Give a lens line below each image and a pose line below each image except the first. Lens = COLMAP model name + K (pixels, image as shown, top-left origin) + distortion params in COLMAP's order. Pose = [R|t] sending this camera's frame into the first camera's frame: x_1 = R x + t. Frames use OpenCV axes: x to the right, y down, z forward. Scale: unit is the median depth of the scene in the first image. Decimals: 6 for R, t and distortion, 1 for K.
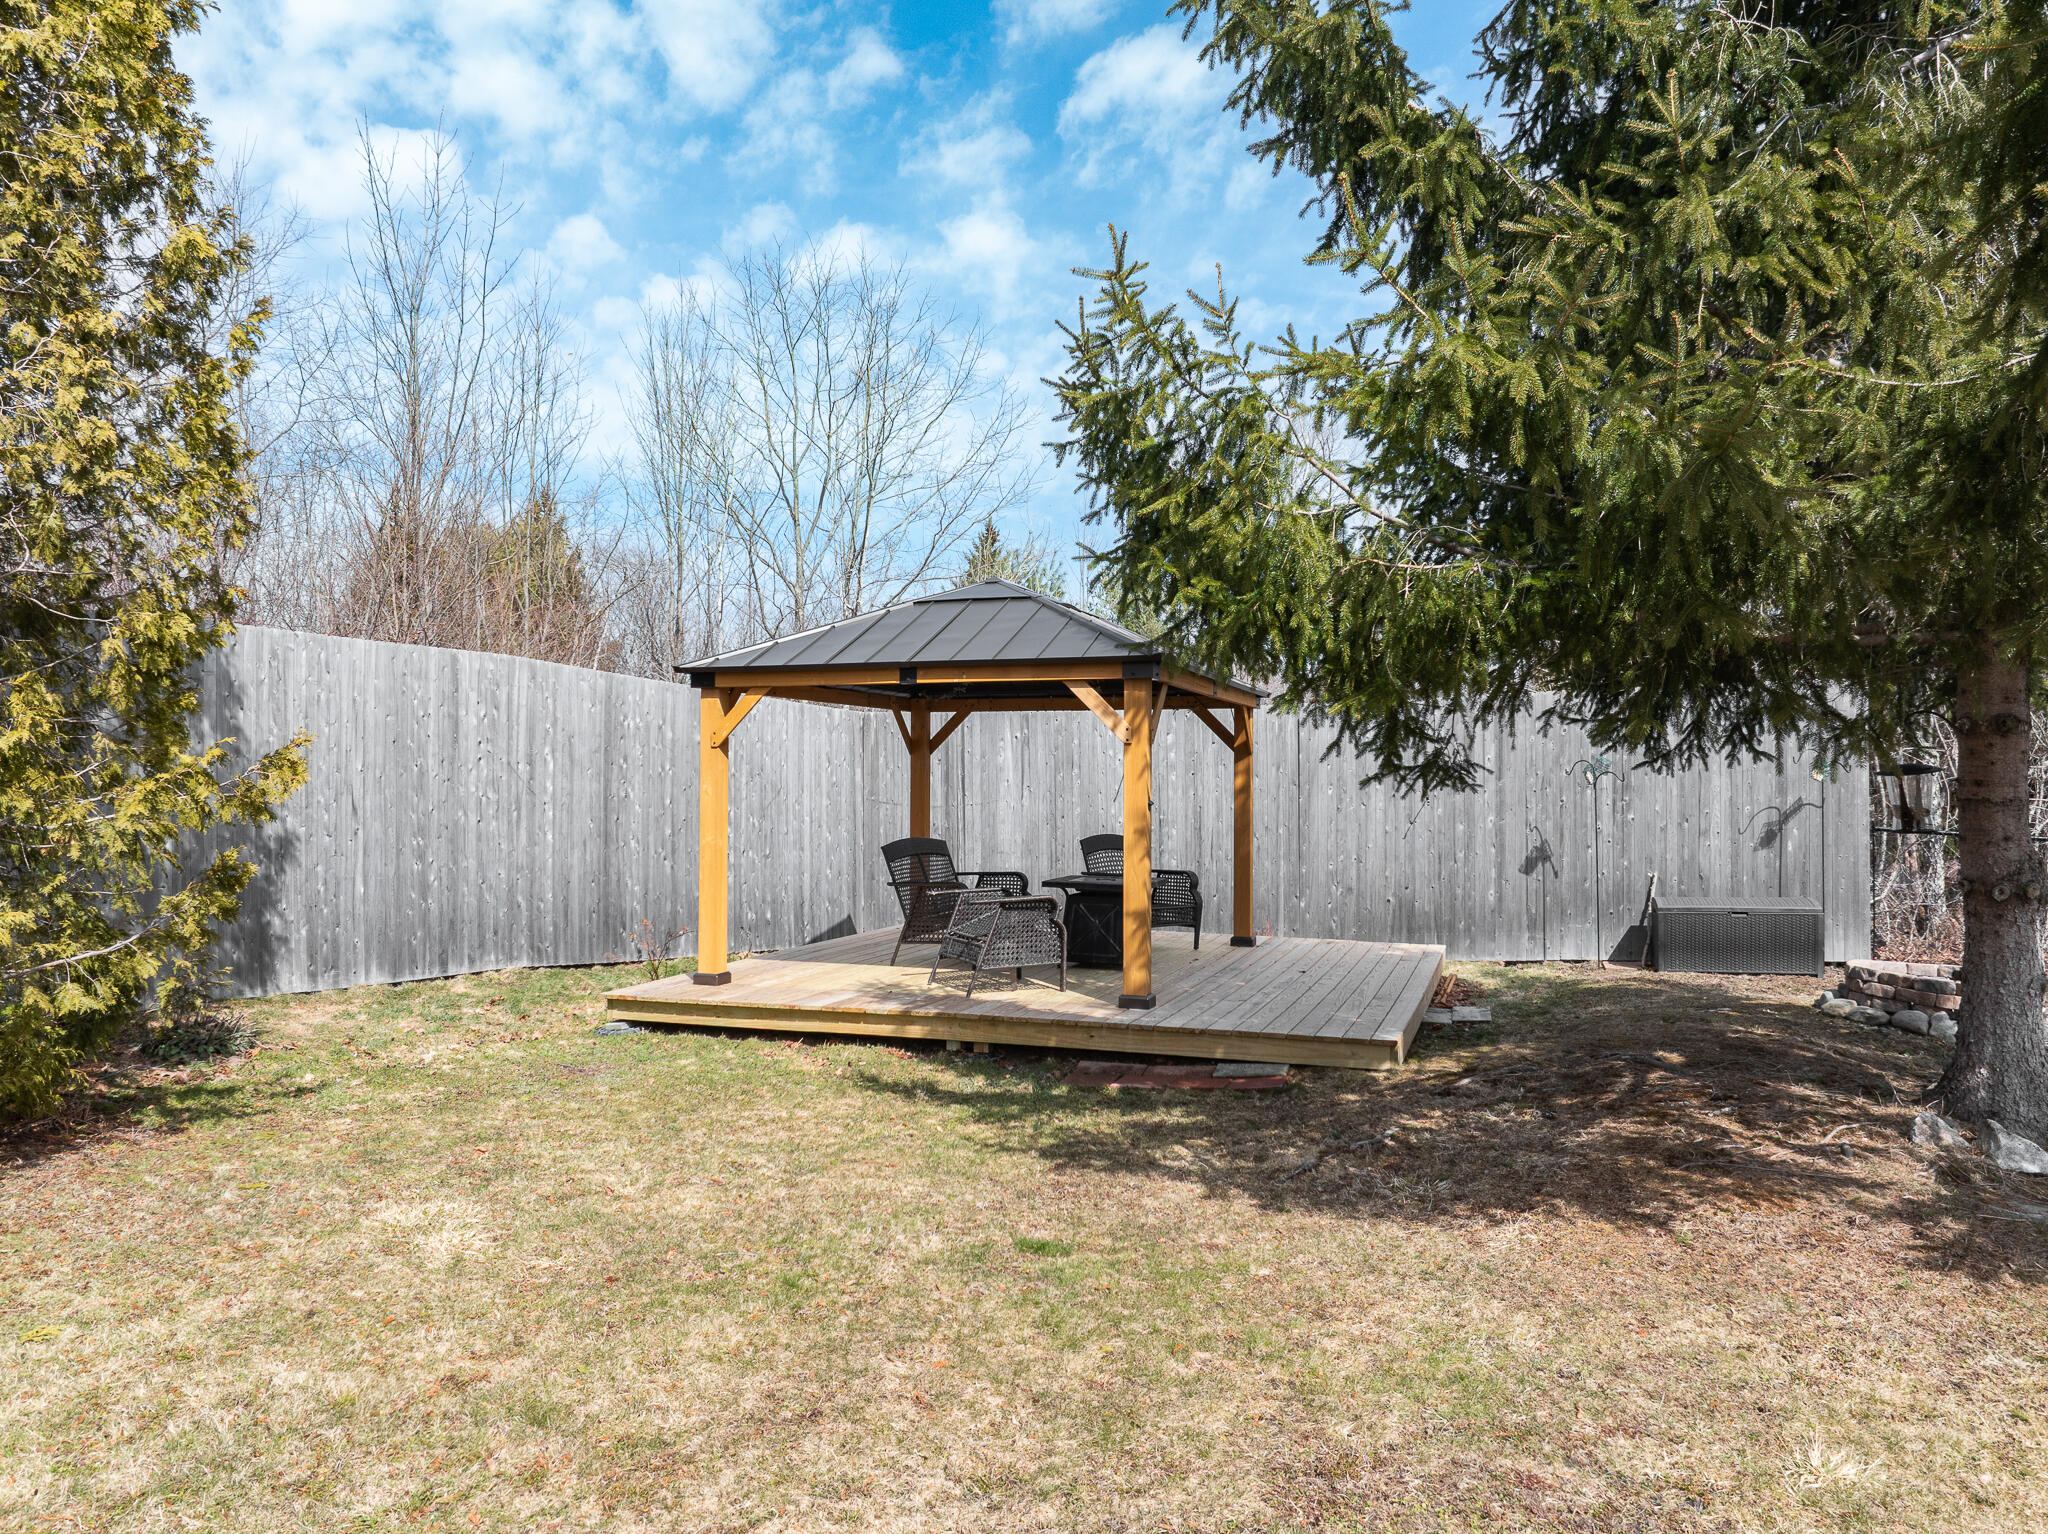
lens RADIAL K [[1430.5, 0, 1017.8], [0, 1430.5, 766.2], [0, 0, 1]] dist [-0.040122, 0.005235]
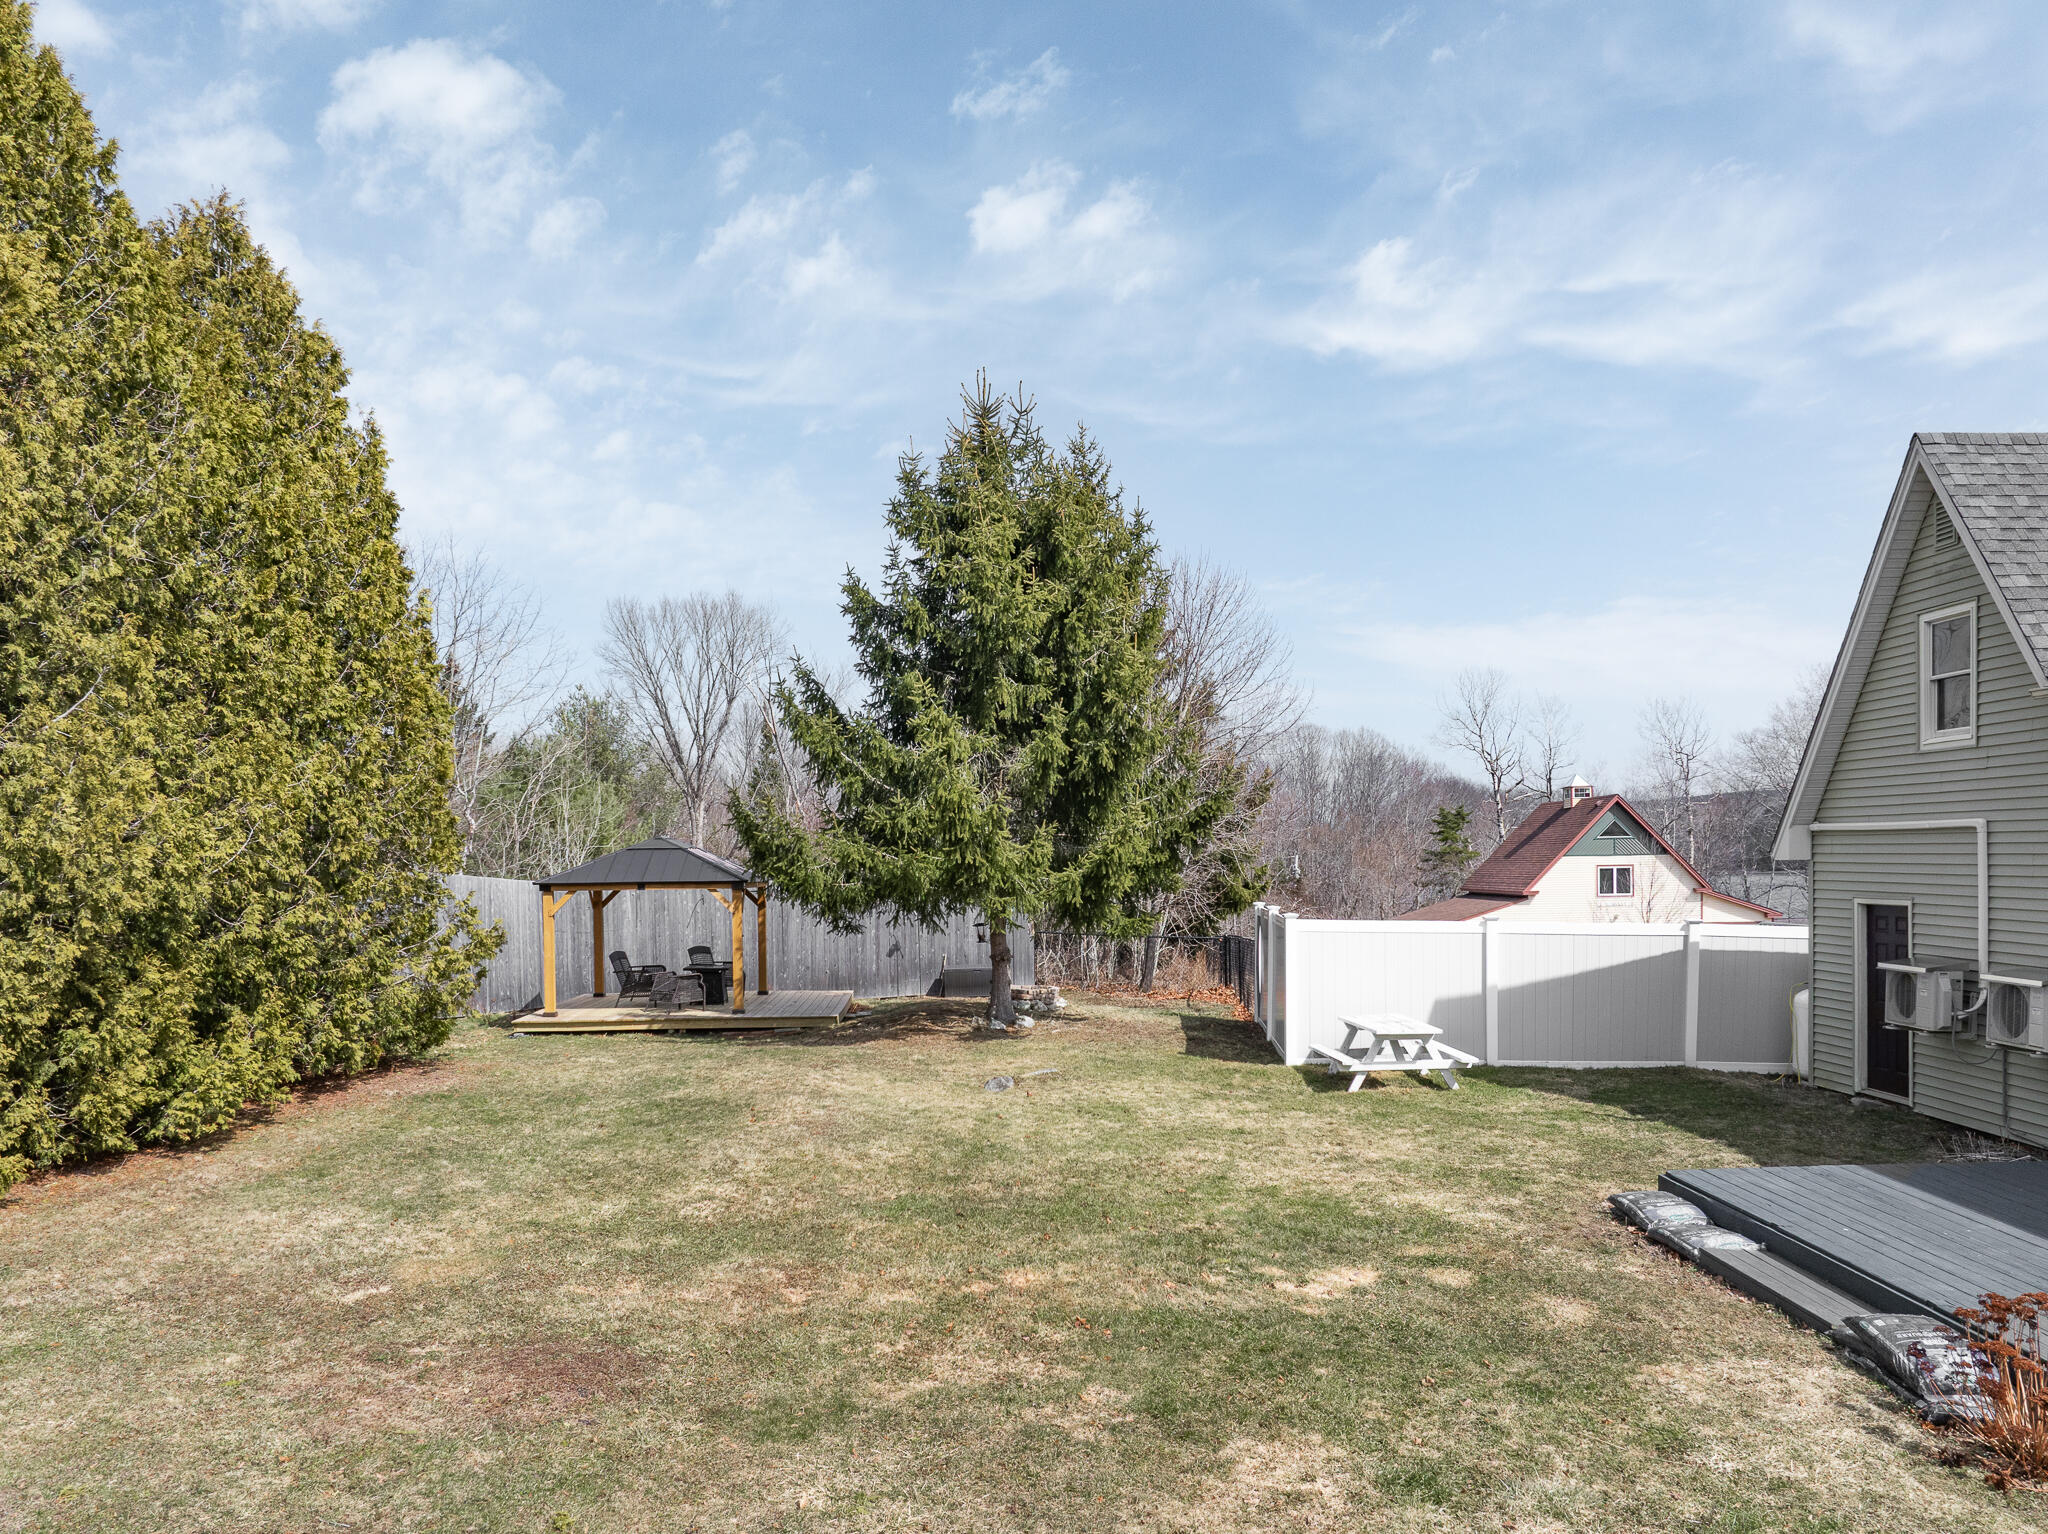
lens RADIAL K [[1509.3, 0, 1022.7], [0, 1509.3, 874.1], [0, 0, 1]] dist [-0.055001, 0.055299]
pose [[0.919181, -0.015574, 0.393527, -0.459765], [0.008826, 0.999781, 0.018951, -0.118746], [-0.393736, -0.013946, 0.919118, -1.530225]]
